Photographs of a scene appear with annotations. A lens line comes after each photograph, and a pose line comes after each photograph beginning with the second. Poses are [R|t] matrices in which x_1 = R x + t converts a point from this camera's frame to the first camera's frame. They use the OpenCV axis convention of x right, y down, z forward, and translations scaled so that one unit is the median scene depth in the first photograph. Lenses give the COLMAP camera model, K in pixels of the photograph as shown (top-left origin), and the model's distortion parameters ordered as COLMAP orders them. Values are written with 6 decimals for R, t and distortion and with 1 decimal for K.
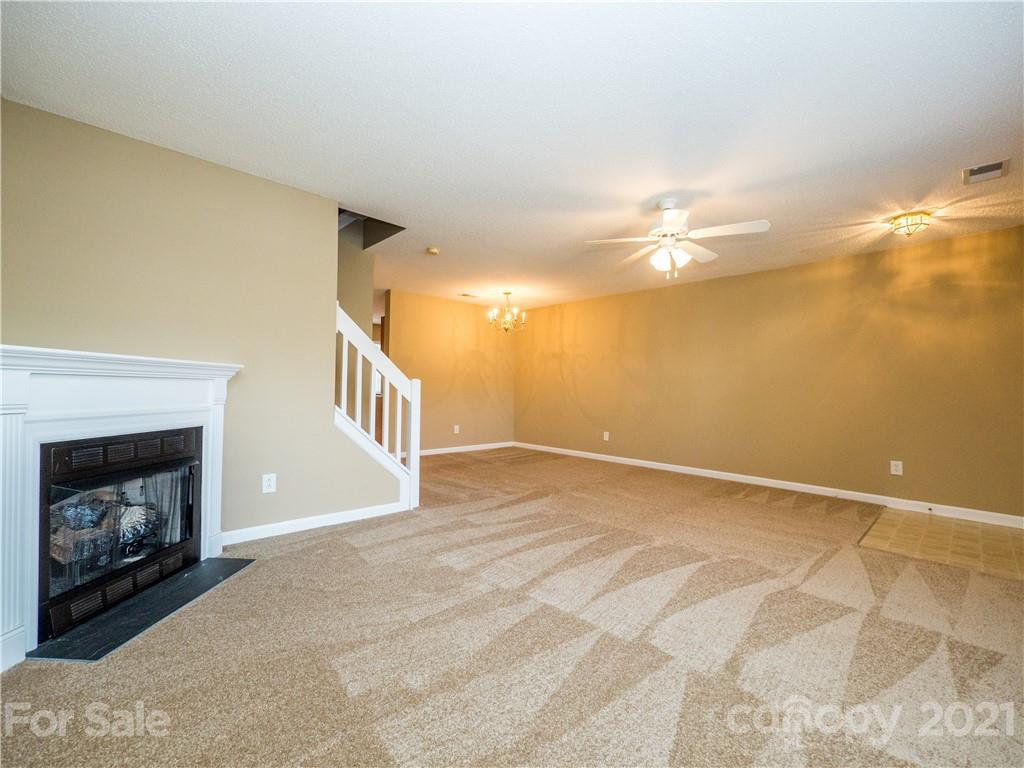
lens RADIAL K [[440.9, 0, 509.3], [0, 440.9, 382.5], [0, 0, 1]] dist [-0.002498, -0.000127]
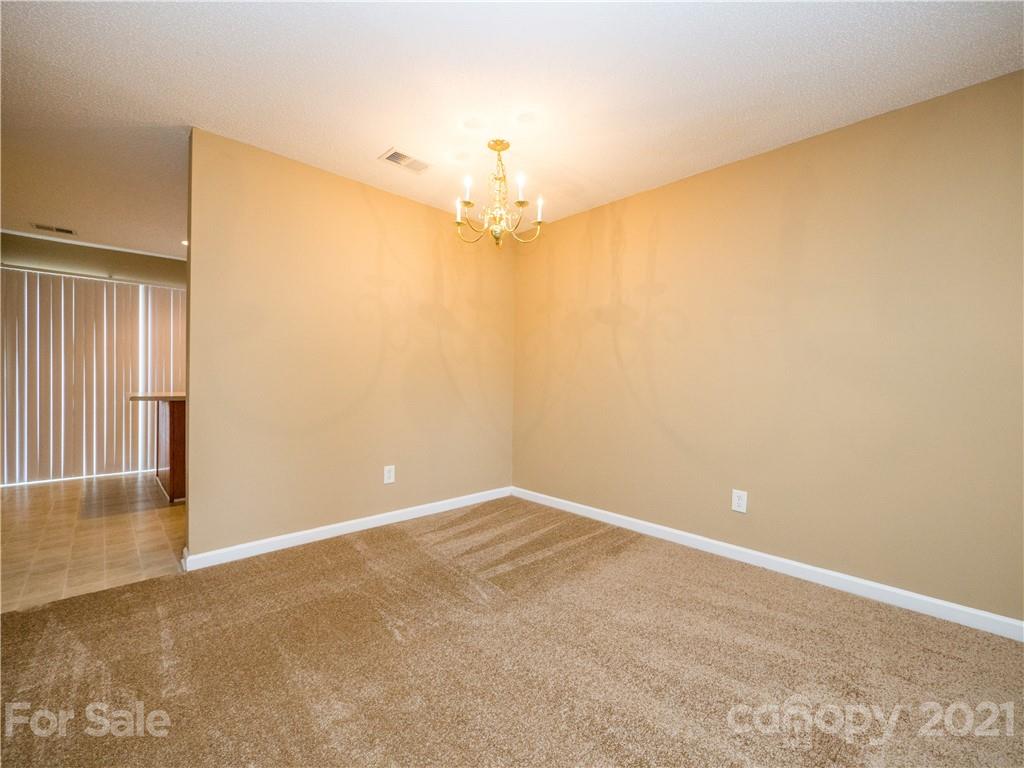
lens RADIAL K [[428.0, 0, 511.6], [0, 428.0, 384.7], [0, 0, 1]] dist [-0.004004, -0.003395]
pose [[0.999806, -0.002062, 0.019602, -0.000929], [0.001802, 0.999911, 0.013242, 0.007090], [-0.019627, -0.013204, 0.999720, 0.554005]]
